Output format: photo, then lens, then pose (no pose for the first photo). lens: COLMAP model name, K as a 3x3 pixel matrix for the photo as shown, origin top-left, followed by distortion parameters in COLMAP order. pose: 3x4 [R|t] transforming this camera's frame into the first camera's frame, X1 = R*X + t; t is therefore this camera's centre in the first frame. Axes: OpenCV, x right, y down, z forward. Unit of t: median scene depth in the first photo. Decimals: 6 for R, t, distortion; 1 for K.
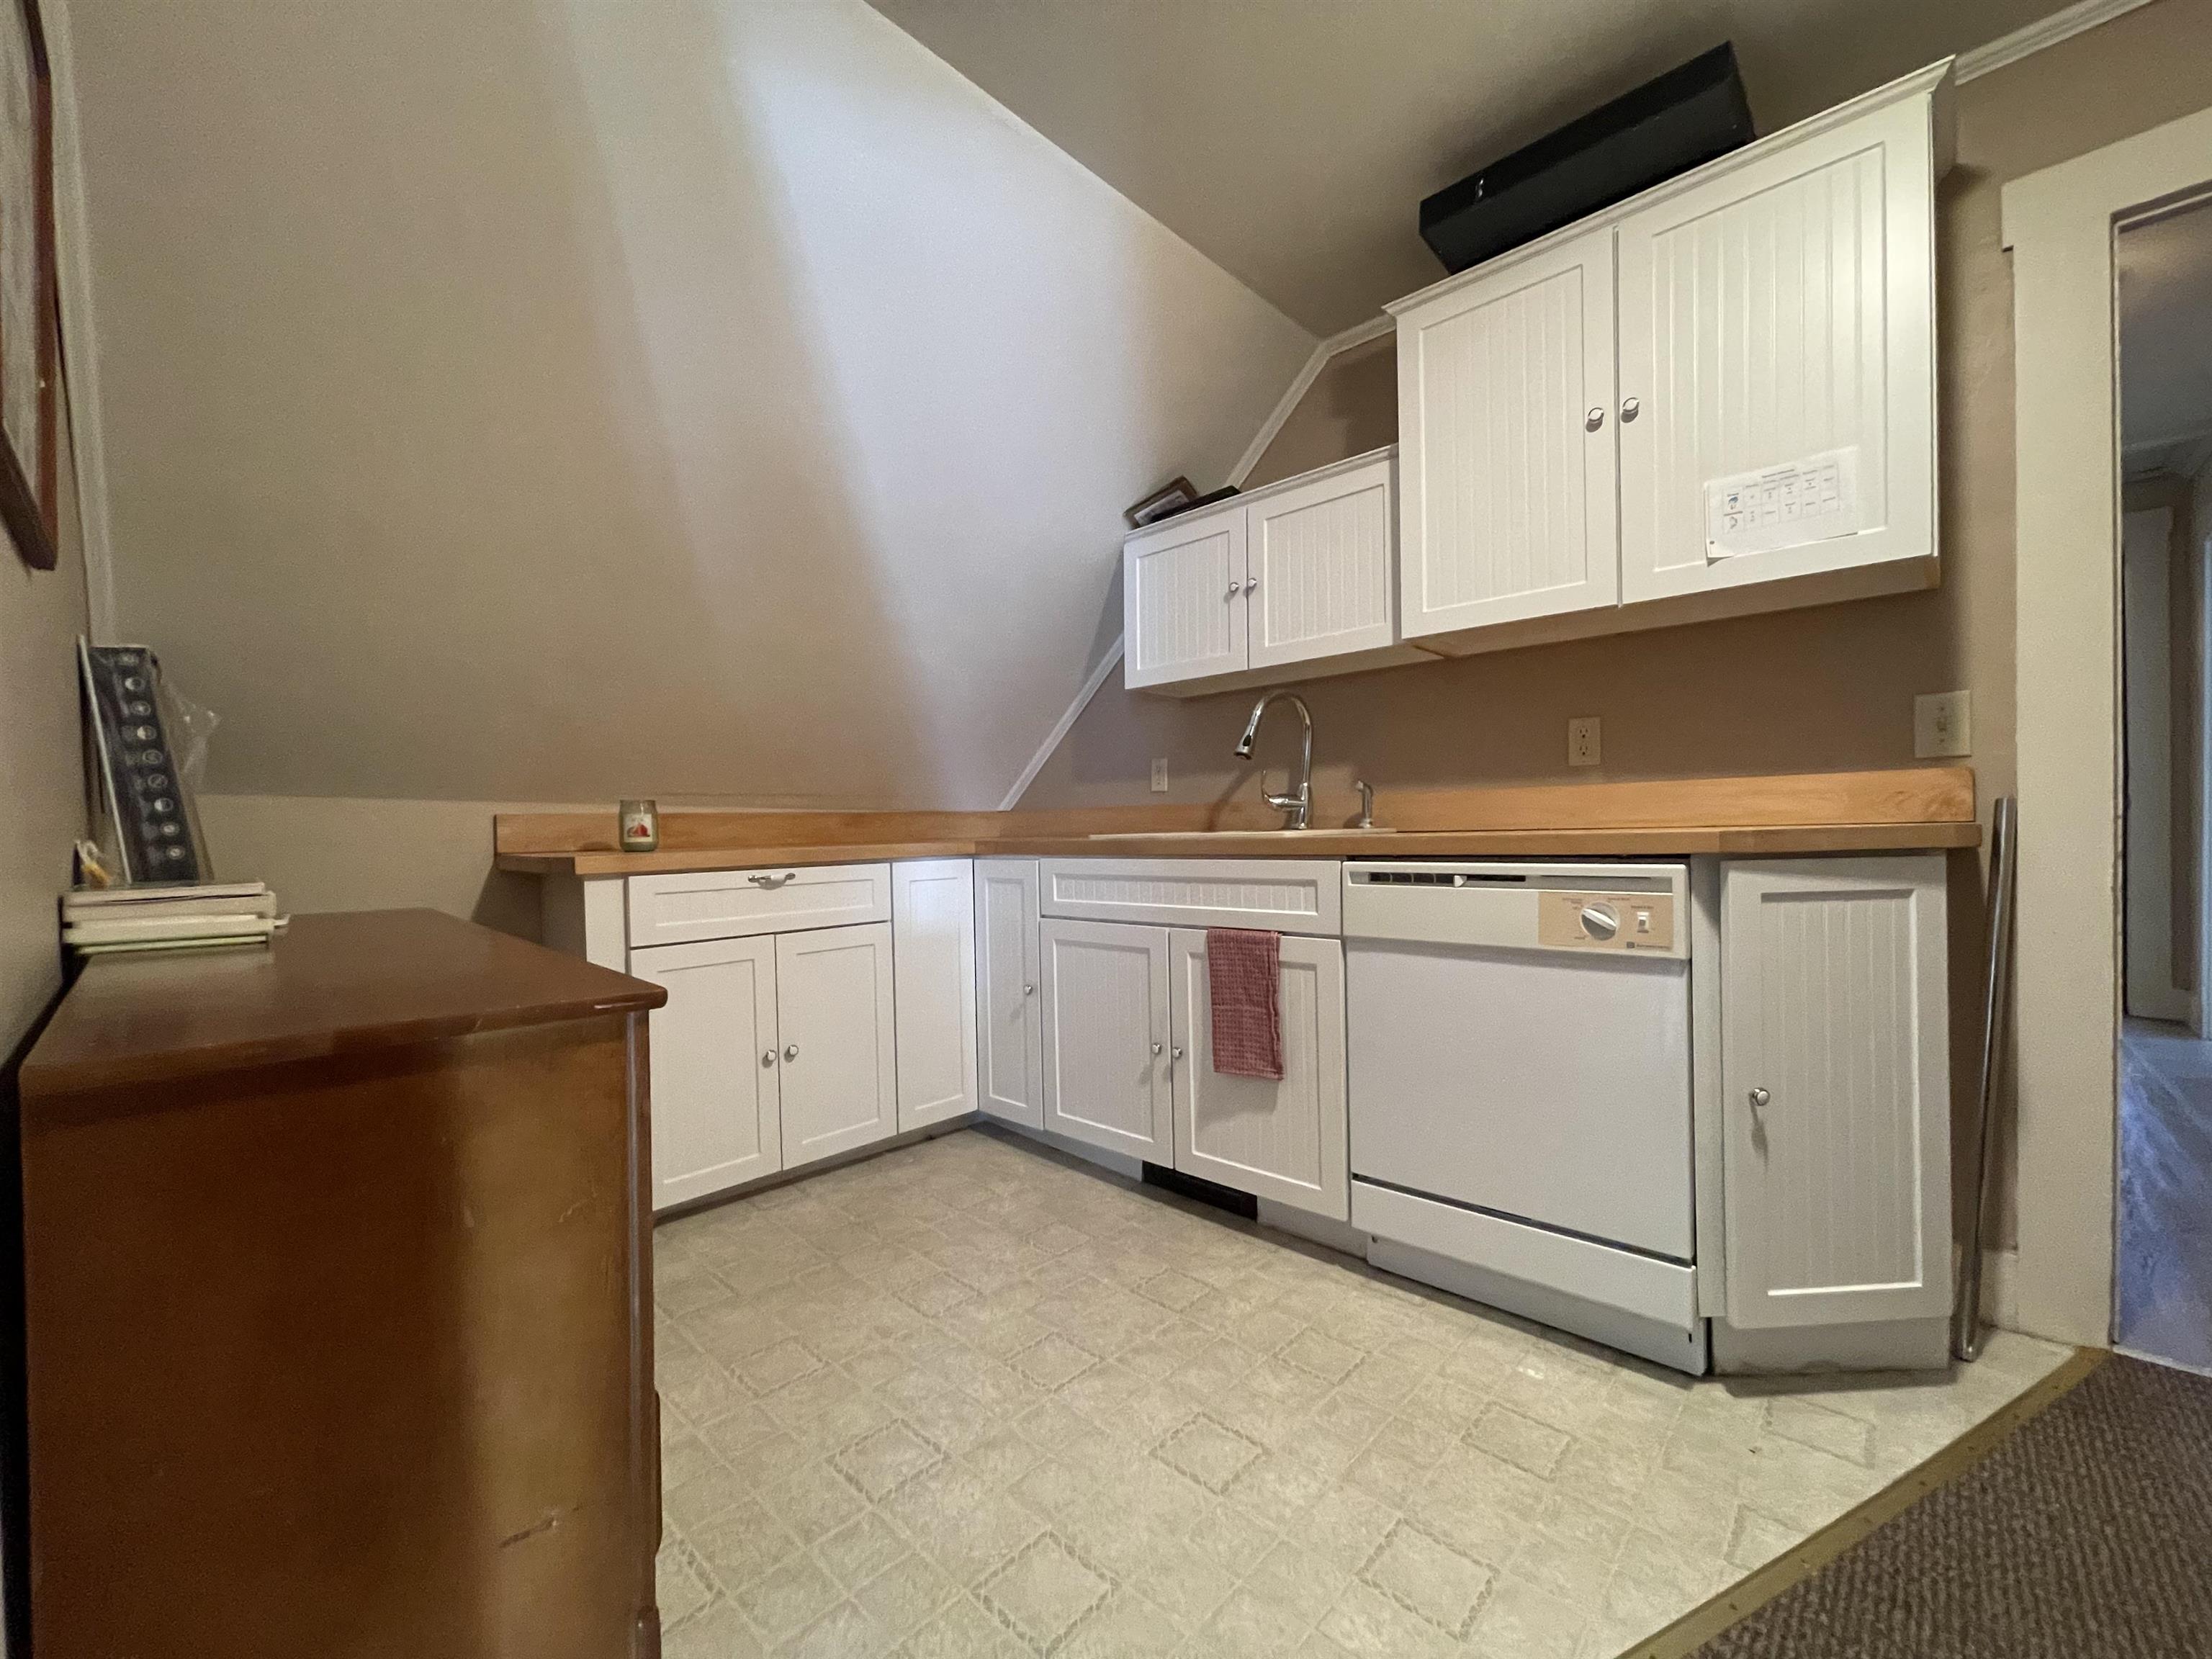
lens RADIAL K [[894.2, 0, 1087.3], [0, 894.2, 837.7], [0, 0, 1]] dist [0.002561, -0.000158]
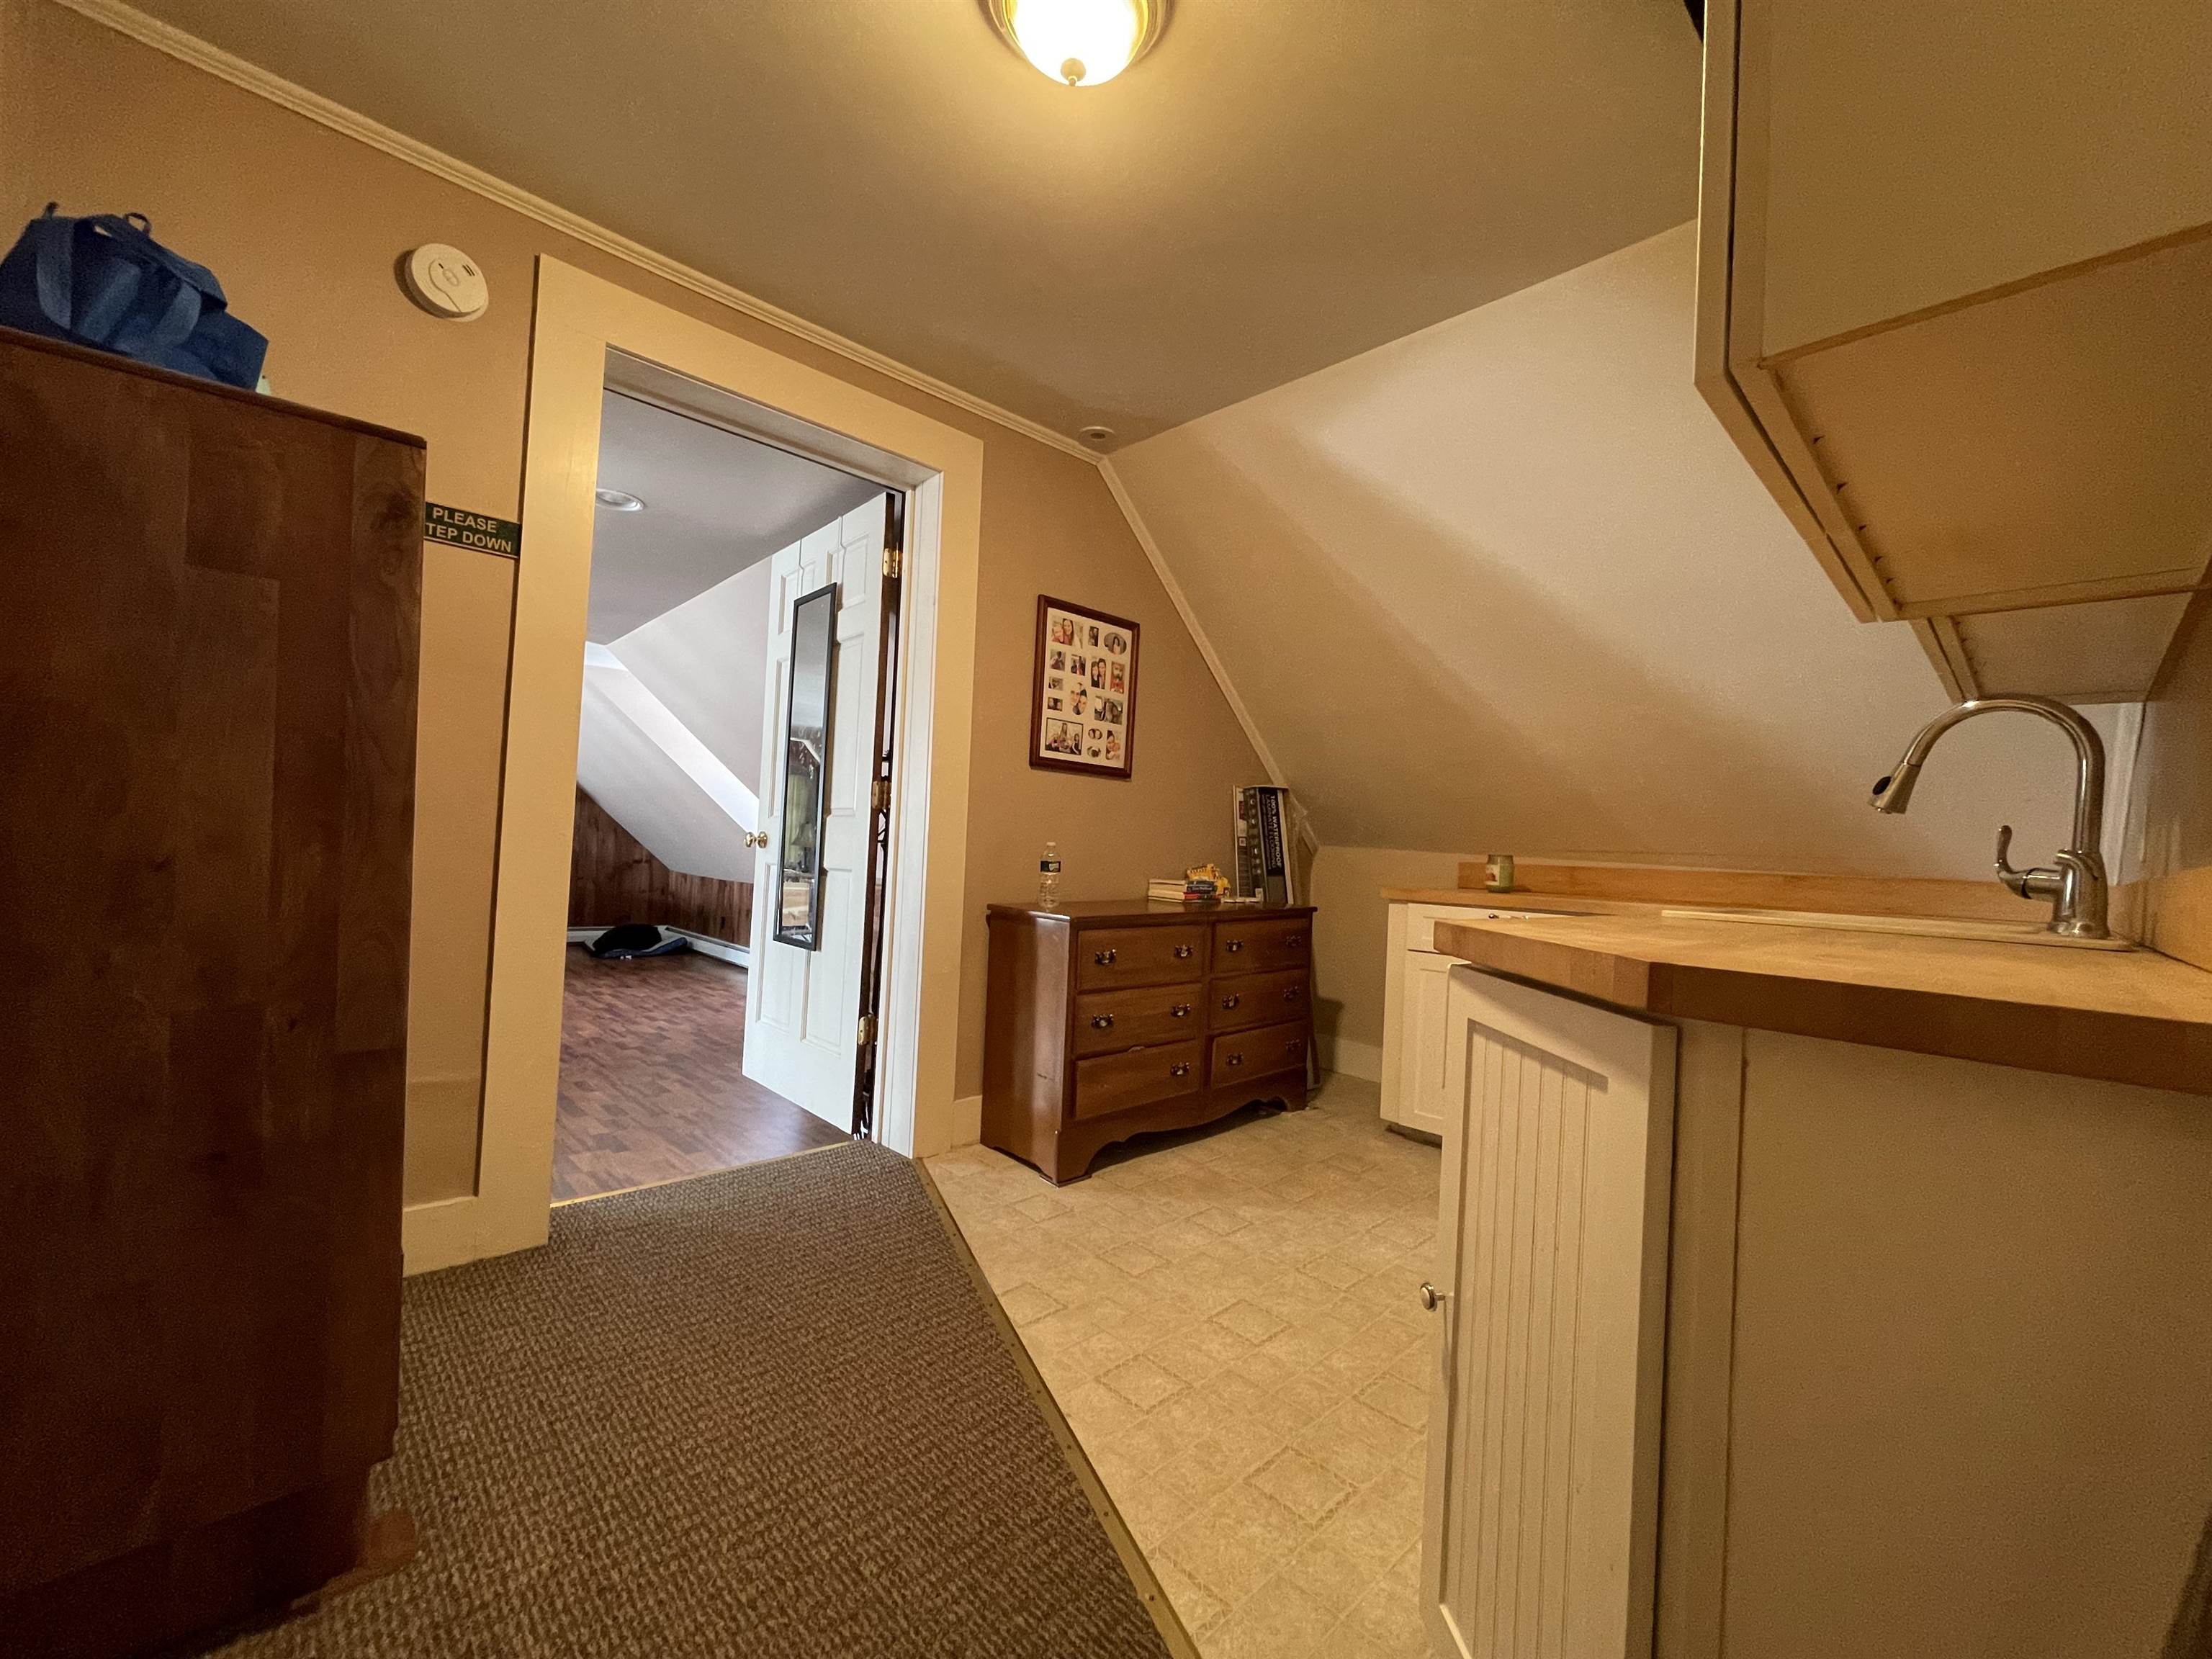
lens RADIAL K [[894.2, 0, 1085.4], [0, 894.2, 832.7], [0, 0, 1]] dist [0.002561, -0.000158]
pose [[-0.057342, -0.006154, -0.998336, 1.463126], [-0.059266, 0.998238, -0.002750, -0.054317], [0.996594, 0.059010, -0.057606, 0.732604]]
